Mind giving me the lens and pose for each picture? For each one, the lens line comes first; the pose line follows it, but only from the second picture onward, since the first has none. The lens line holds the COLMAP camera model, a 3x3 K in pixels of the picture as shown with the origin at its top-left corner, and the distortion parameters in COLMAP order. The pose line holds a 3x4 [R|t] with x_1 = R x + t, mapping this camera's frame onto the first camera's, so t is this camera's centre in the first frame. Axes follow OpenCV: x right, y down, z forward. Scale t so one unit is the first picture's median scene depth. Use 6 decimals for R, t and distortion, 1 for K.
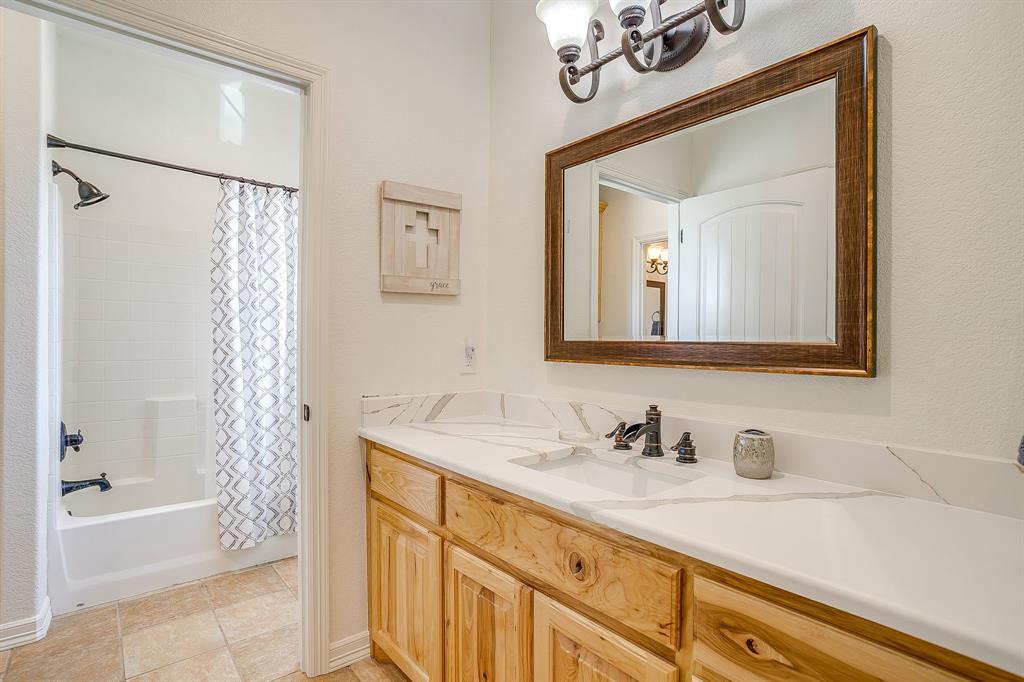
lens RADIAL K [[516.2, 0, 507.0], [0, 516.2, 343.6], [0, 0, 1]] dist [-0.034622, 0.008814]
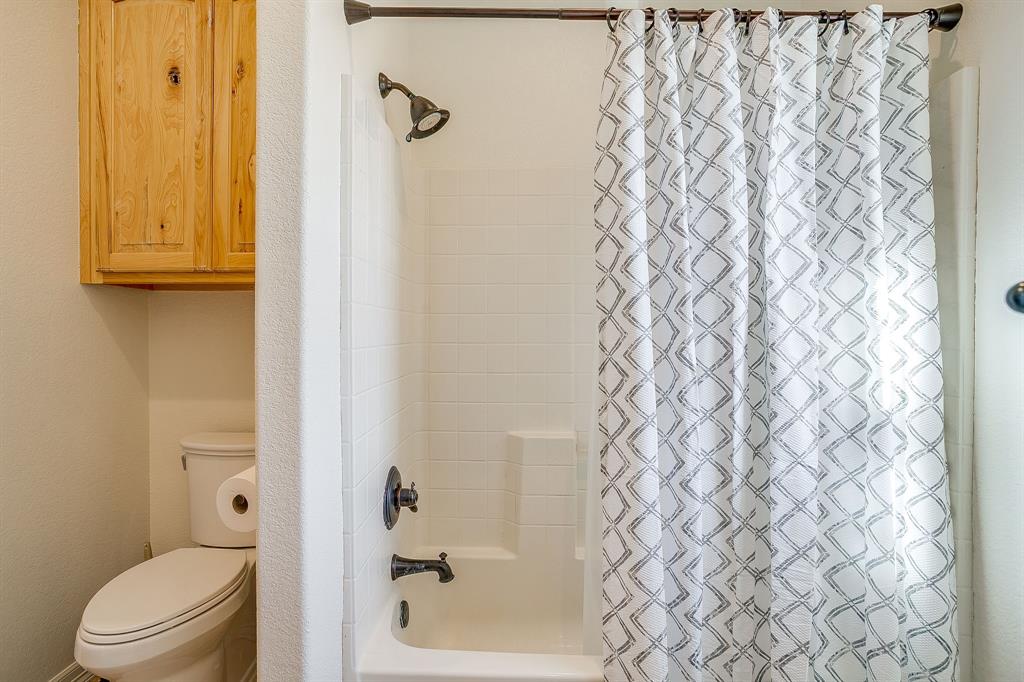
lens RADIAL K [[516.2, 0, 506.2], [0, 516.2, 336.5], [0, 0, 1]] dist [-0.034622, 0.008814]
pose [[0.762970, -0.005489, -0.646411, -0.318584], [-0.001677, 0.999944, -0.010470, -0.009127], [0.646432, 0.009072, 0.762918, 0.555621]]
